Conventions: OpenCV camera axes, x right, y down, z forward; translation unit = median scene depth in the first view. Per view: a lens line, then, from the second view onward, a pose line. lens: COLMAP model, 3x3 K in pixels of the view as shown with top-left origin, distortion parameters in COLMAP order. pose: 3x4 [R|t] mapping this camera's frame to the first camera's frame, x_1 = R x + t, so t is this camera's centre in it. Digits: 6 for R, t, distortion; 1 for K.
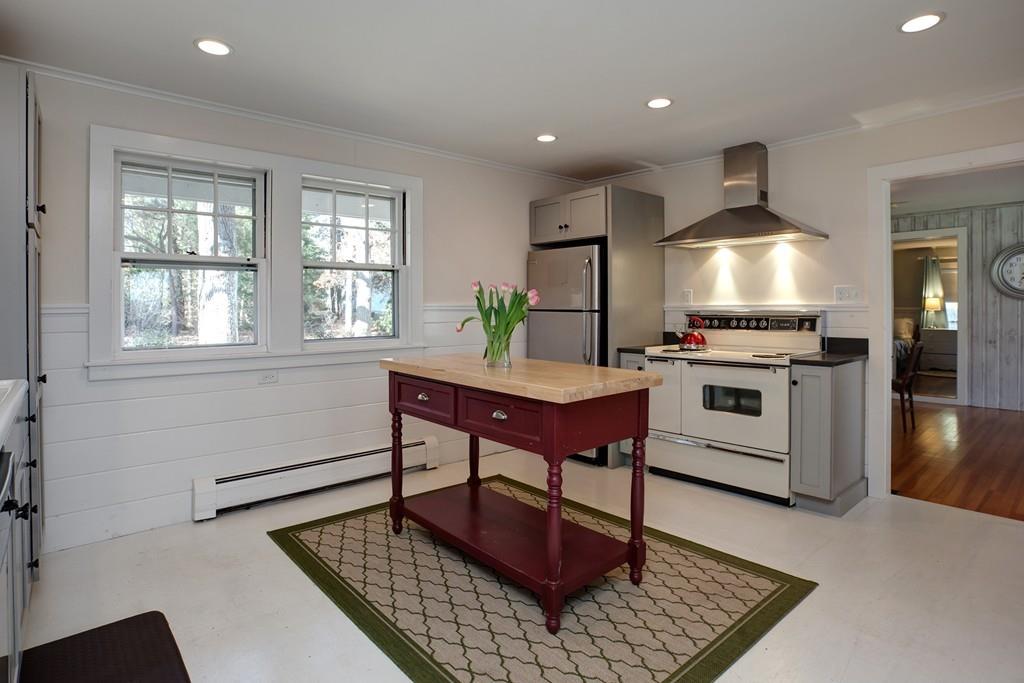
lens RADIAL K [[529.5, 0, 493.6], [0, 529.5, 309.2], [0, 0, 1]] dist [-0.011827, 0.009353]
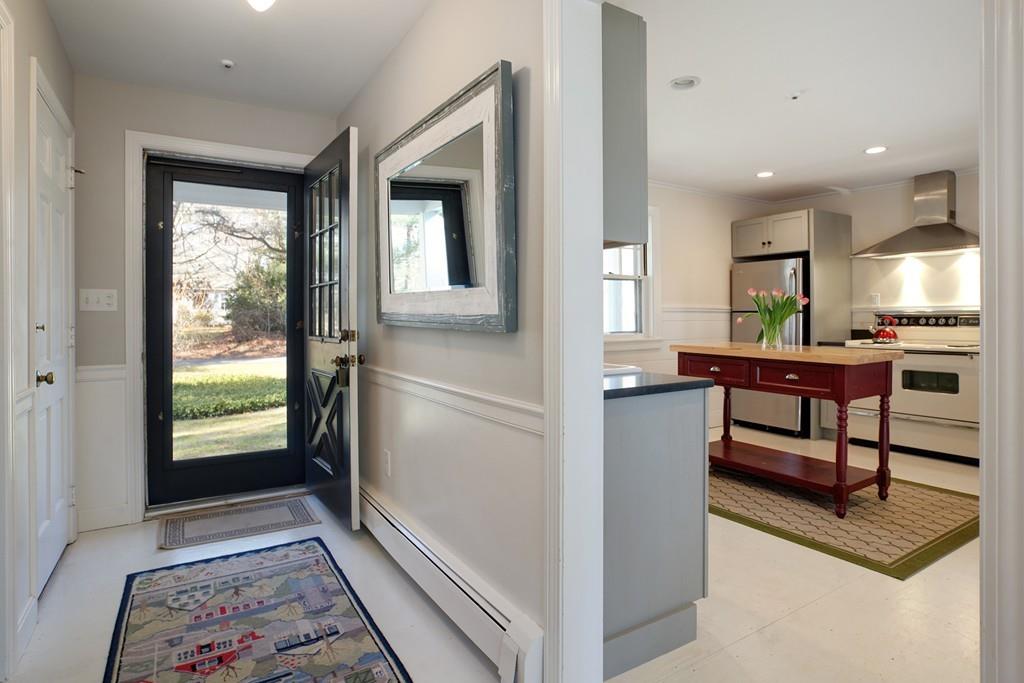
lens RADIAL K [[529.5, 0, 527.3], [0, 529.5, 315.5], [0, 0, 1]] dist [-0.011827, 0.009353]
pose [[0.992064, -0.003280, -0.125691, -0.284832], [0.002458, 0.999975, -0.006692, 0.019688], [0.125710, 0.006330, 0.992047, -0.299844]]
